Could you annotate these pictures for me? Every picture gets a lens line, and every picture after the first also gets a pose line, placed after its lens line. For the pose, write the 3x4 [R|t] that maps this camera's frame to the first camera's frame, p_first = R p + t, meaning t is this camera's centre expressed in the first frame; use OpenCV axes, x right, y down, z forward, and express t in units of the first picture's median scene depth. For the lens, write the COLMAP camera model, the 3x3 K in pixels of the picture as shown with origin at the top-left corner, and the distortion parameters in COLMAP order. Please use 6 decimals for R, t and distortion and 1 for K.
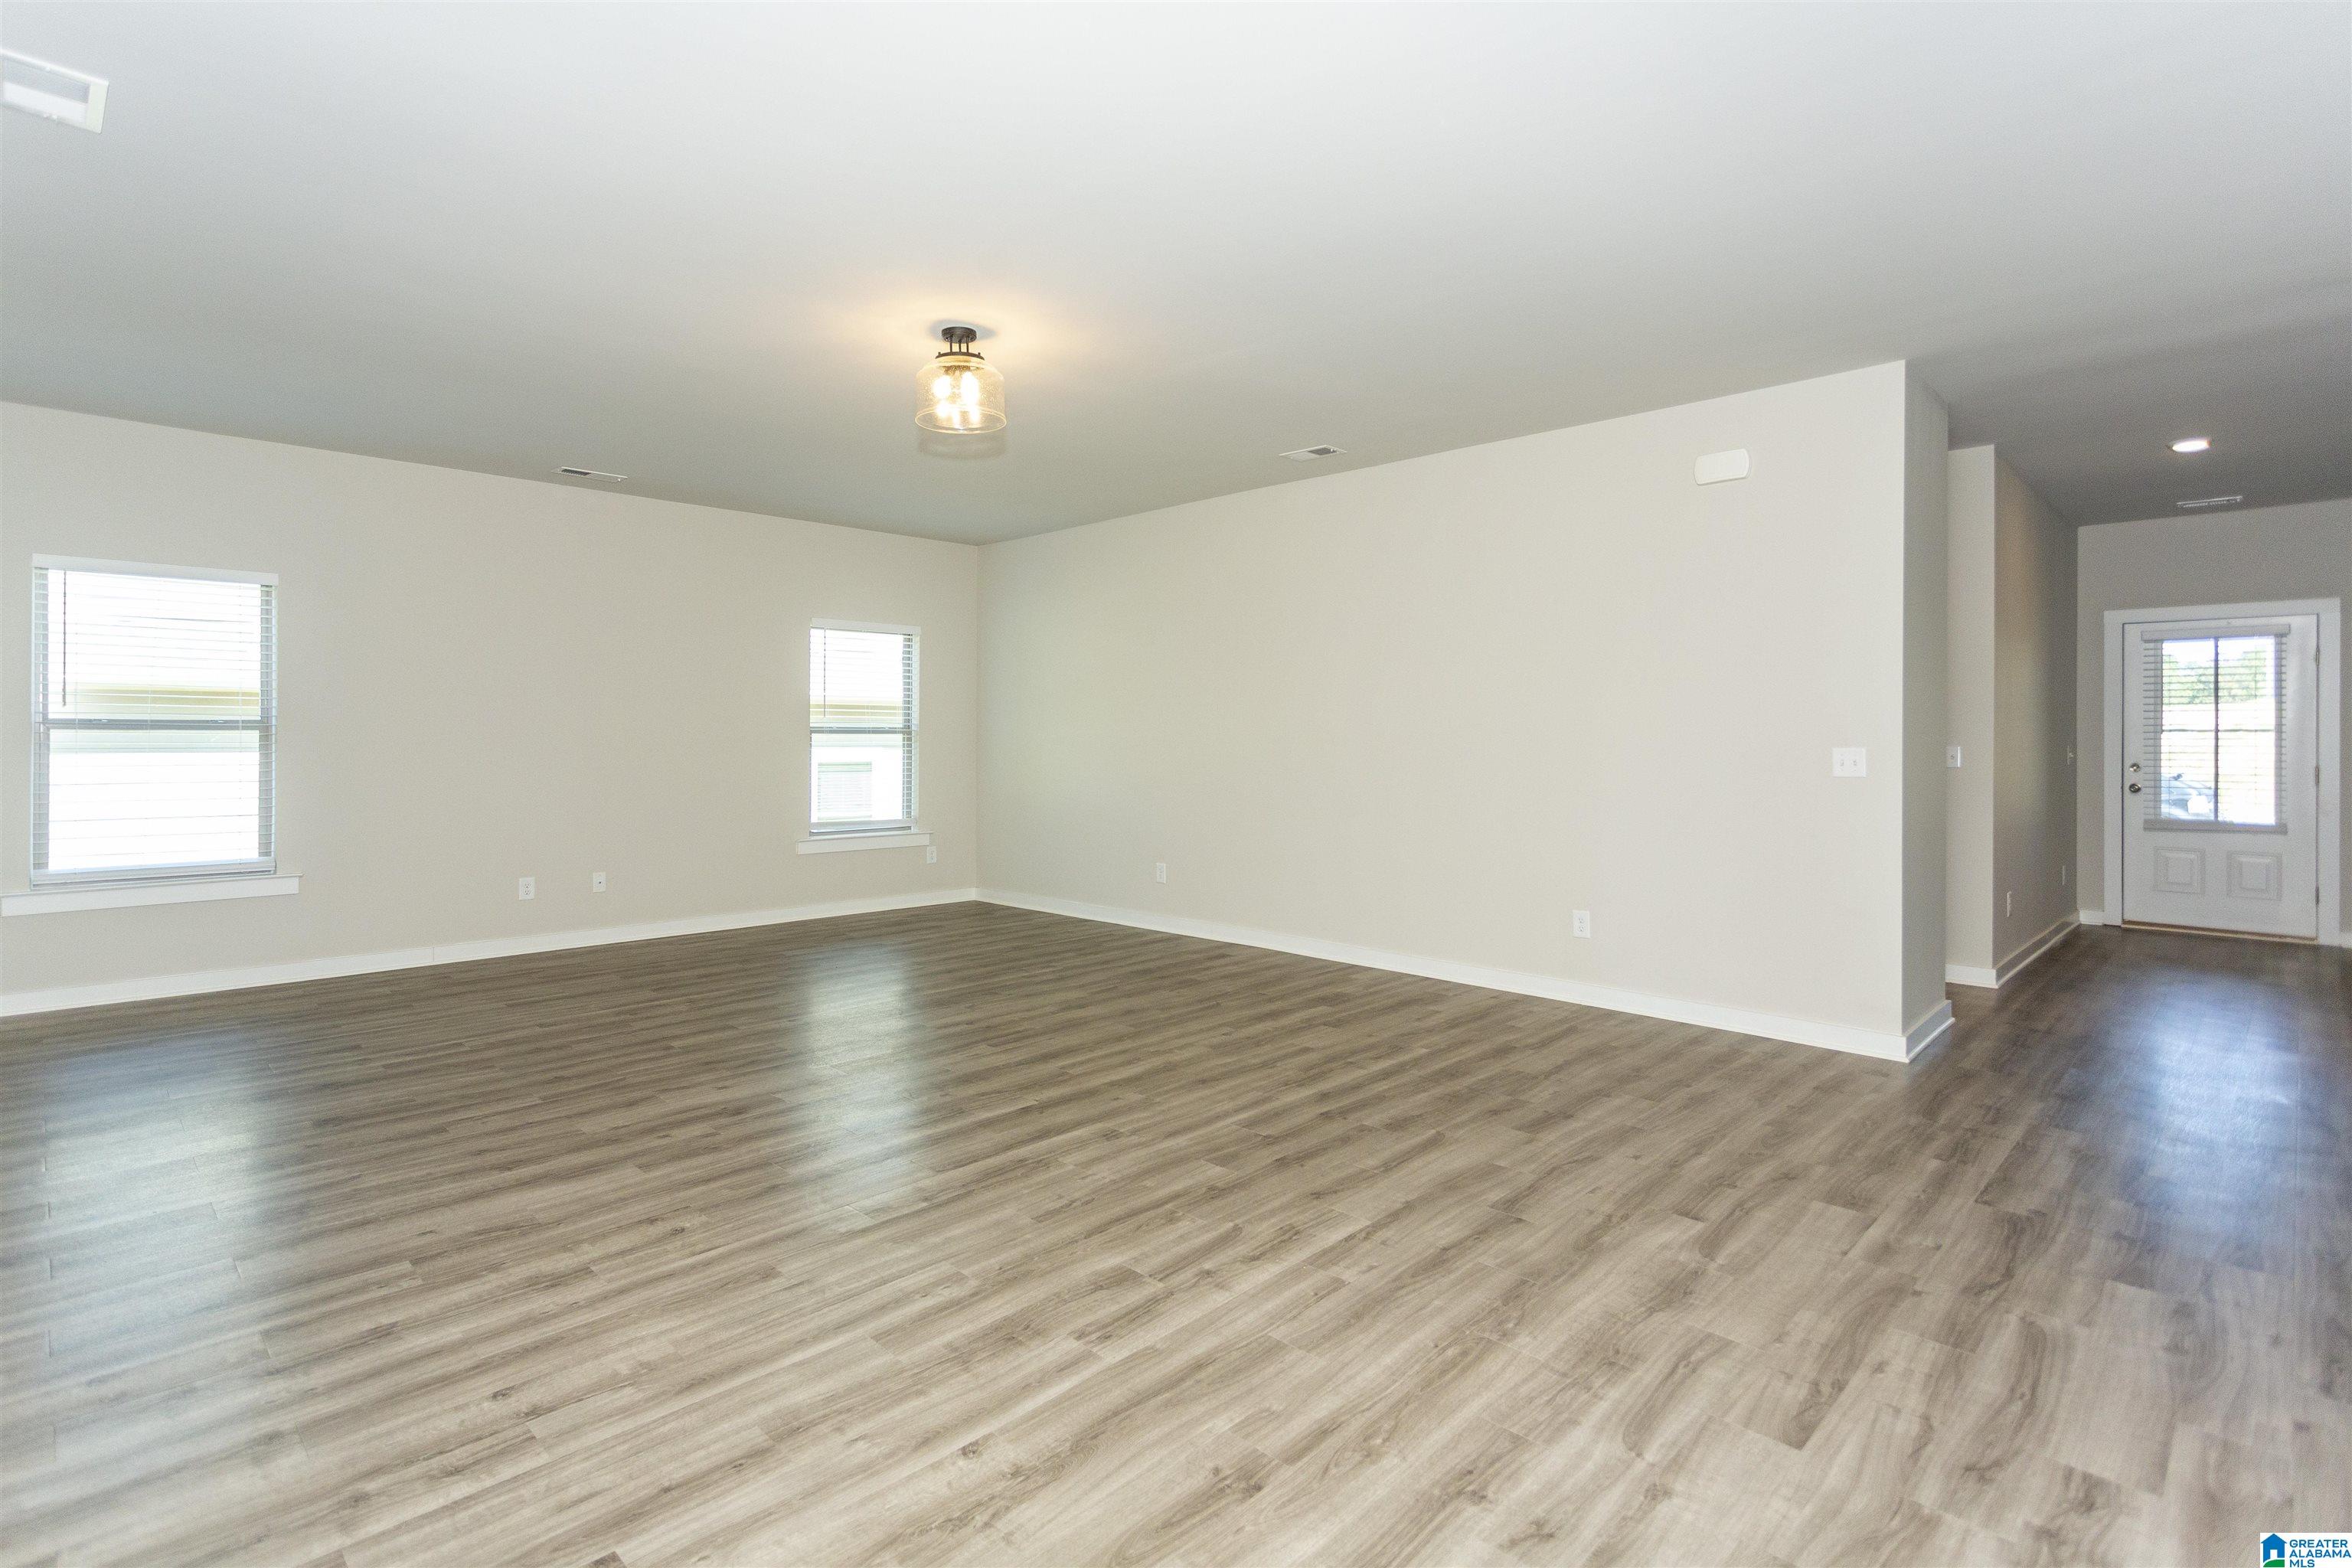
lens RADIAL K [[1132.3, 0, 1165.0], [0, 1132.3, 775.7], [0, 0, 1]] dist [0.008323, 0.000195]
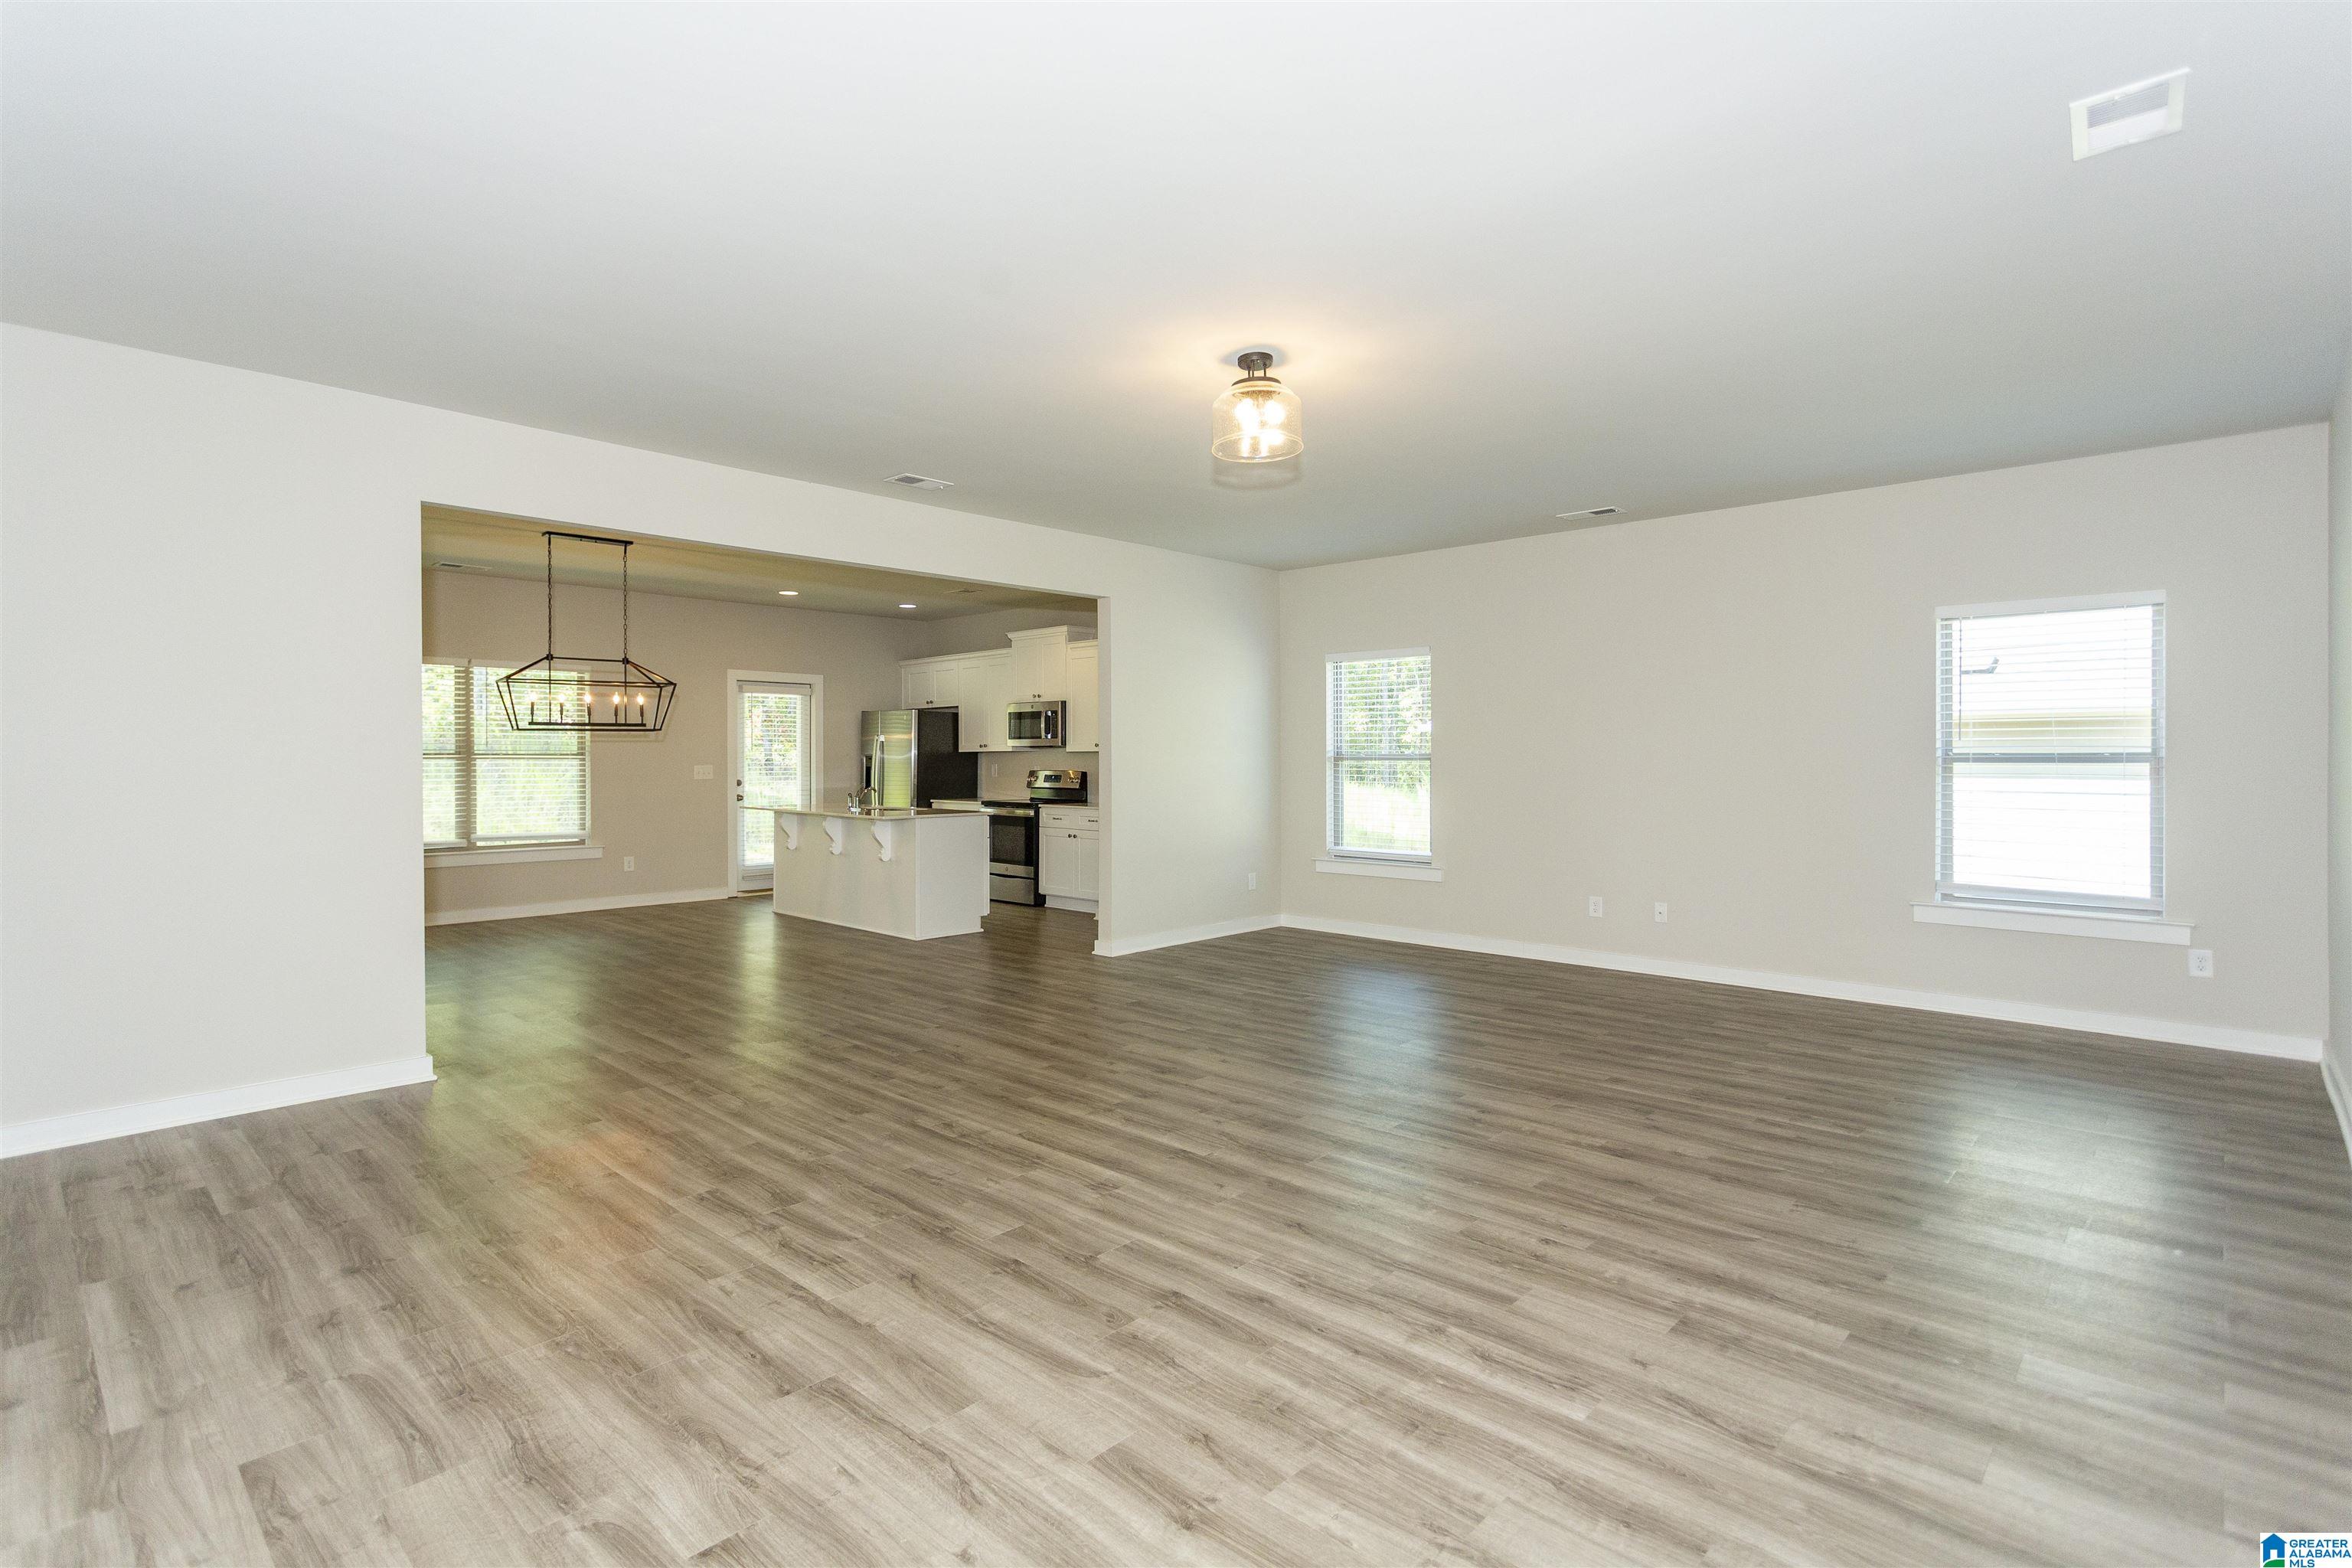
lens RADIAL K [[1162.5, 0, 1182.2], [0, 1162.5, 760.7], [0, 0, 1]] dist [0.001090, -0.000584]
pose [[0.015514, -0.001224, -0.999879, 1.133698], [-0.035080, 0.999383, -0.001768, -0.049708], [0.999264, 0.035103, 0.015461, 1.267212]]
